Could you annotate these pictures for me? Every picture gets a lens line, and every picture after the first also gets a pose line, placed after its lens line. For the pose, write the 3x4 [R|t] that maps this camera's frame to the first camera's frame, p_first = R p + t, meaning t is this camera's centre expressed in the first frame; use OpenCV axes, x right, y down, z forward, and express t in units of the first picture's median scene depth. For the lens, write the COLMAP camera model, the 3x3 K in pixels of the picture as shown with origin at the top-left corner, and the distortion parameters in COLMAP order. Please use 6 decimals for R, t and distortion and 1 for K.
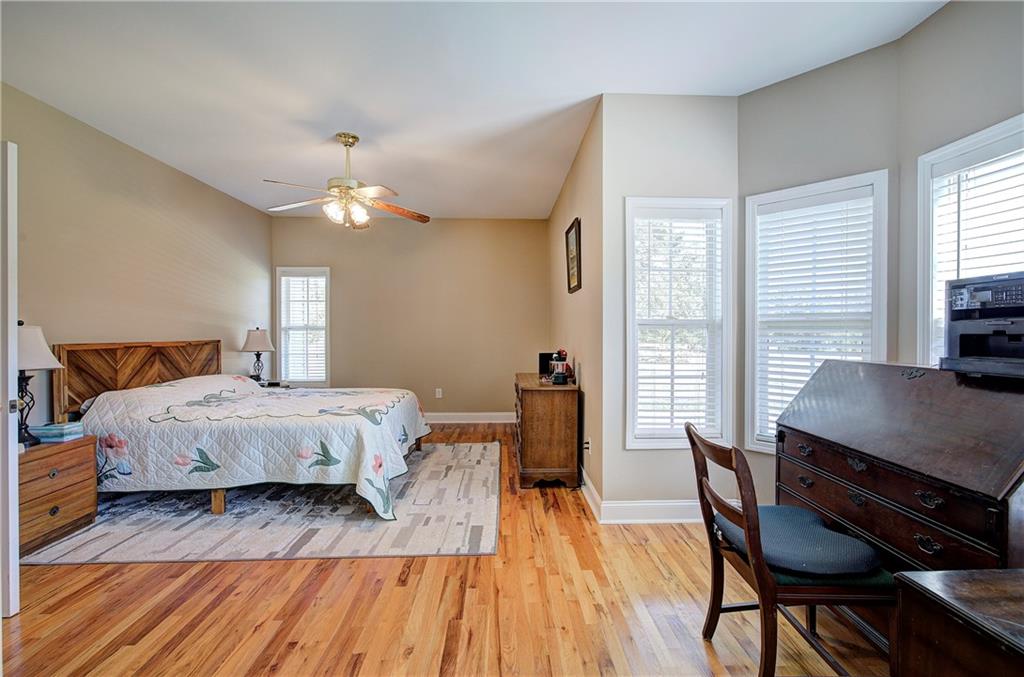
lens RADIAL K [[432.5, 0, 517.6], [0, 432.5, 337.8], [0, 0, 1]] dist [-0.007327, 0.003027]
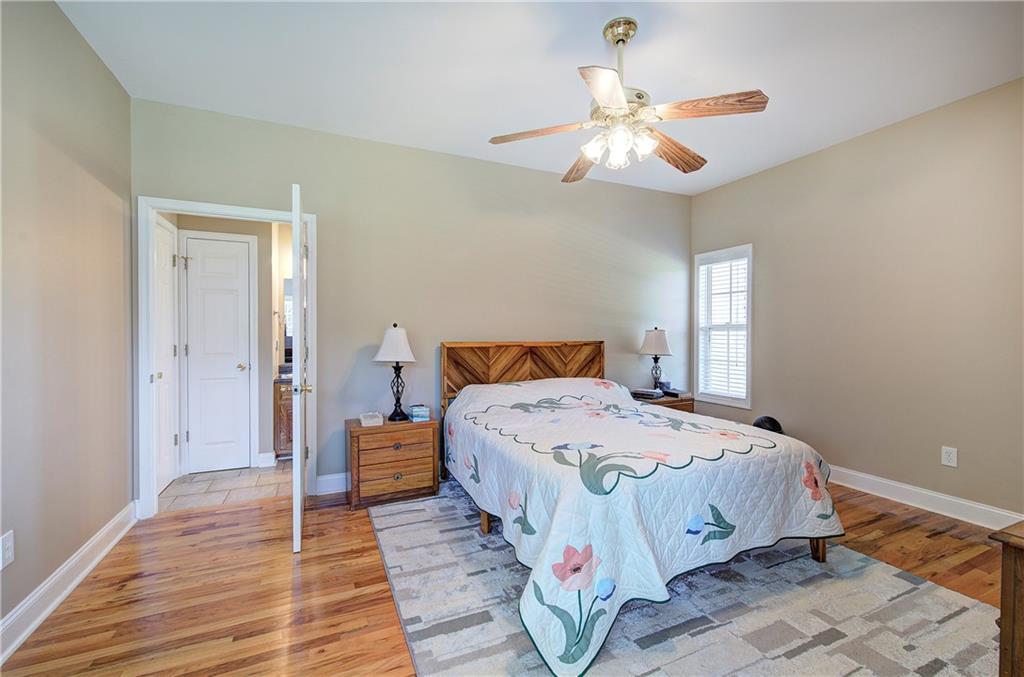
lens RADIAL K [[432.5, 0, 517.6], [0, 432.5, 337.8], [0, 0, 1]] dist [-0.007327, 0.003027]
pose [[0.379810, 0.010890, -0.925000, 0.141624], [-0.012857, 0.999896, 0.006493, -0.007126], [0.924975, 0.009427, 0.379911, 0.591951]]
